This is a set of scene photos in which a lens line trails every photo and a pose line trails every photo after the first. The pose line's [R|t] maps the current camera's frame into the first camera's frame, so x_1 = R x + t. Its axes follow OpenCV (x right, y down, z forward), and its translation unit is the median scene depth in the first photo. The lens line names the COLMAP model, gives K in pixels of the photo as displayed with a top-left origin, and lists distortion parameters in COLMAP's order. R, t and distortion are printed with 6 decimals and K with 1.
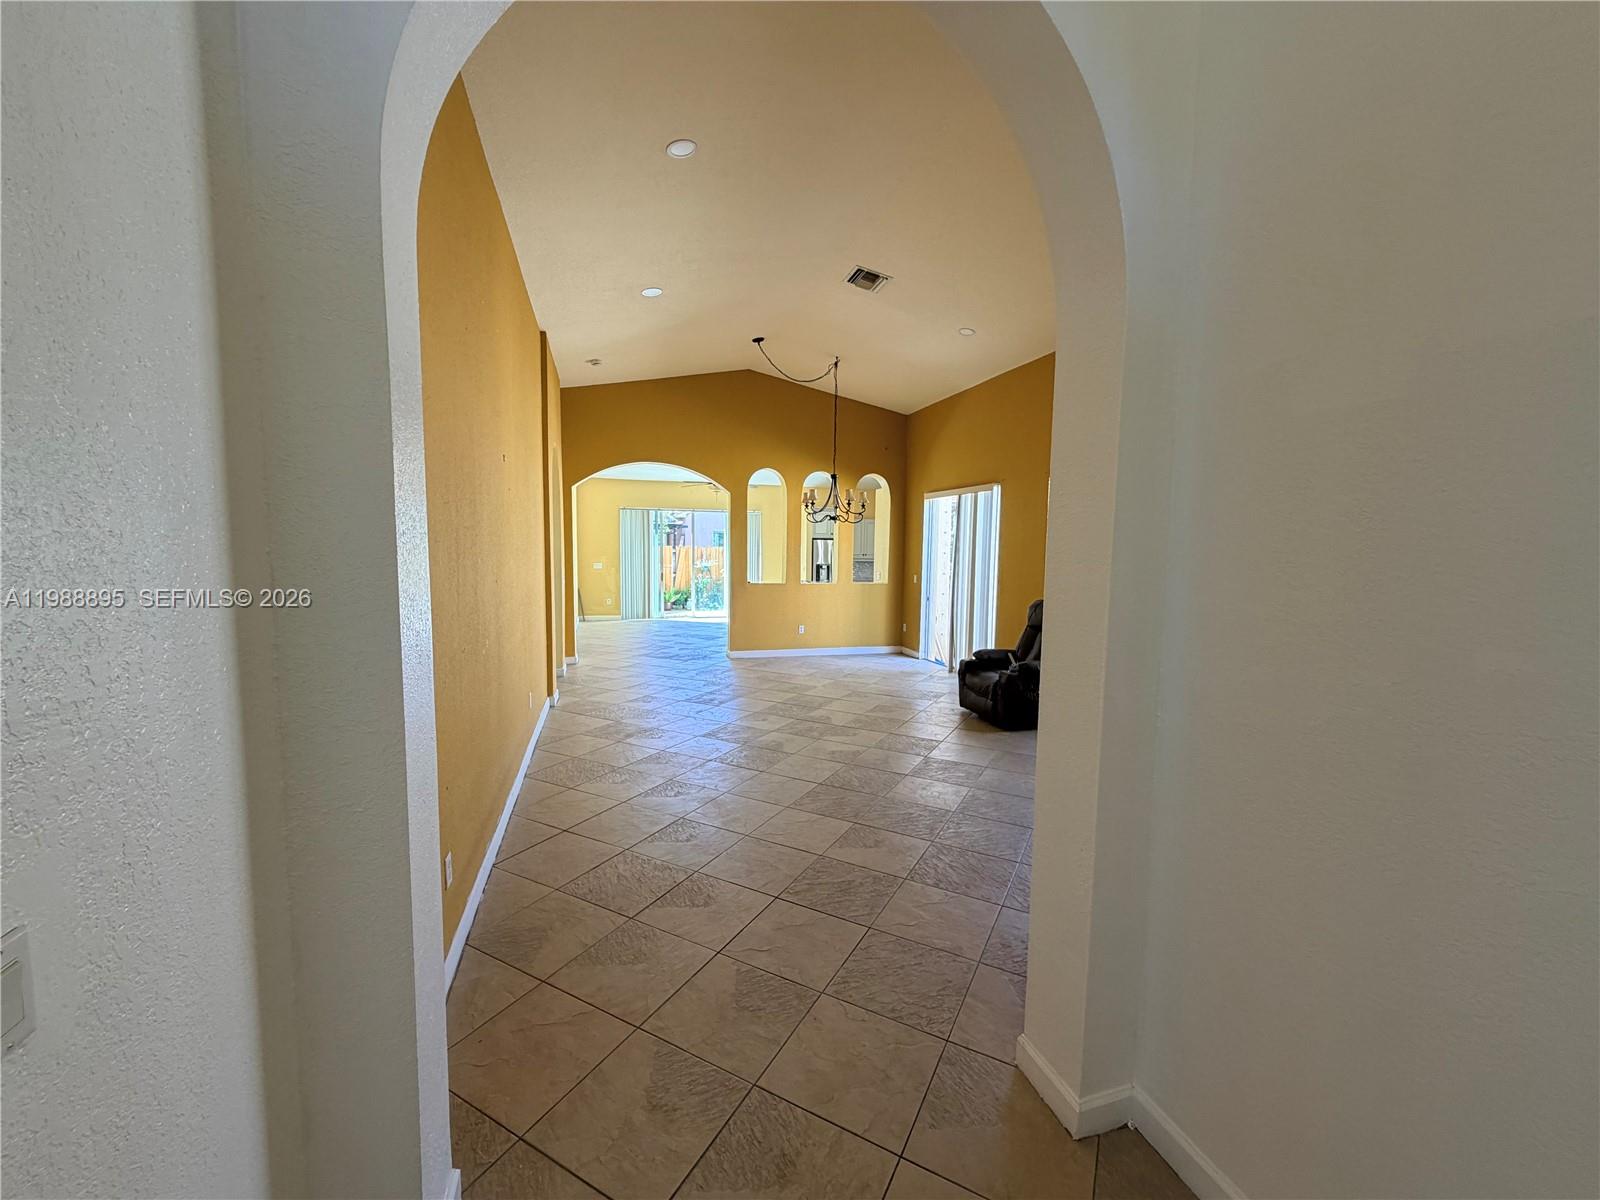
lens RADIAL K [[643.7, 0, 793.3], [0, 643.7, 606.2], [0, 0, 1]] dist [0.002811, -0.001072]
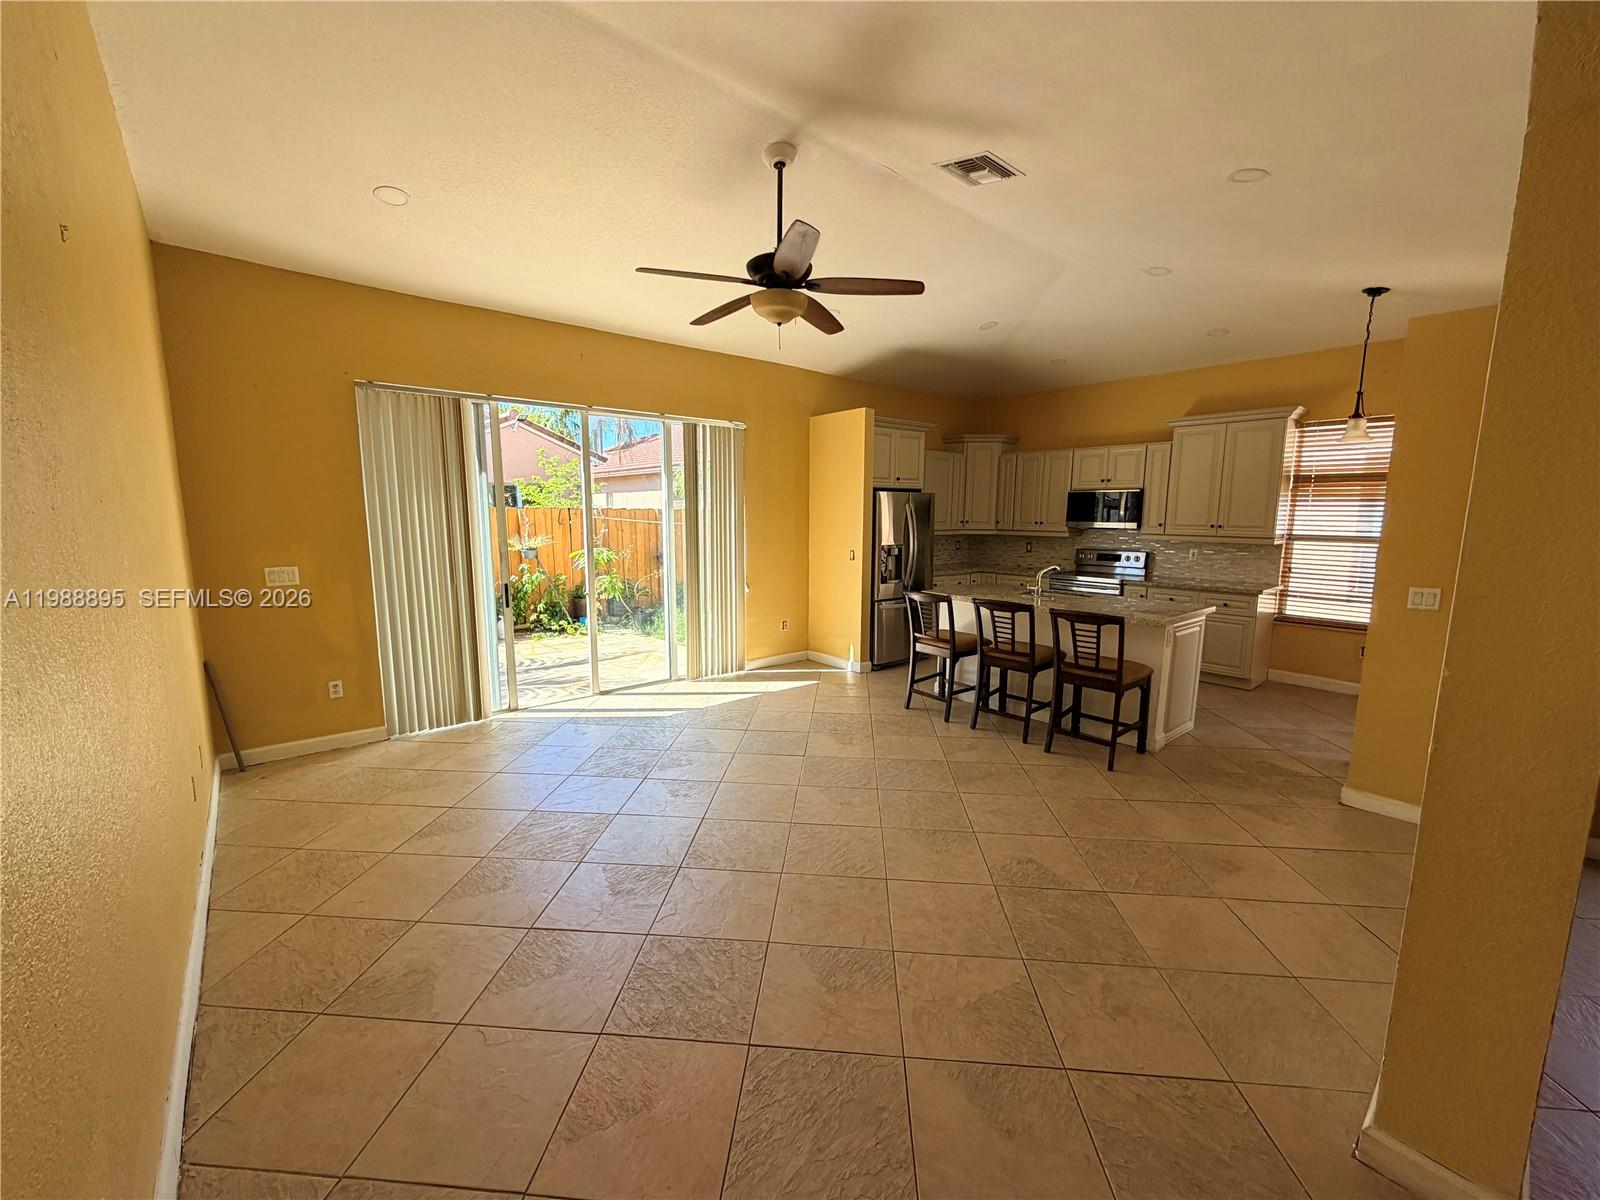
lens RADIAL K [[643.7, 0, 795.6], [0, 643.7, 596.9], [0, 0, 1]] dist [0.002811, -0.001072]
pose [[0.919402, -0.061138, 0.388538, -0.310886], [0.044101, 0.997640, 0.052625, -0.088472], [-0.390839, -0.031249, 0.919929, 0.972767]]
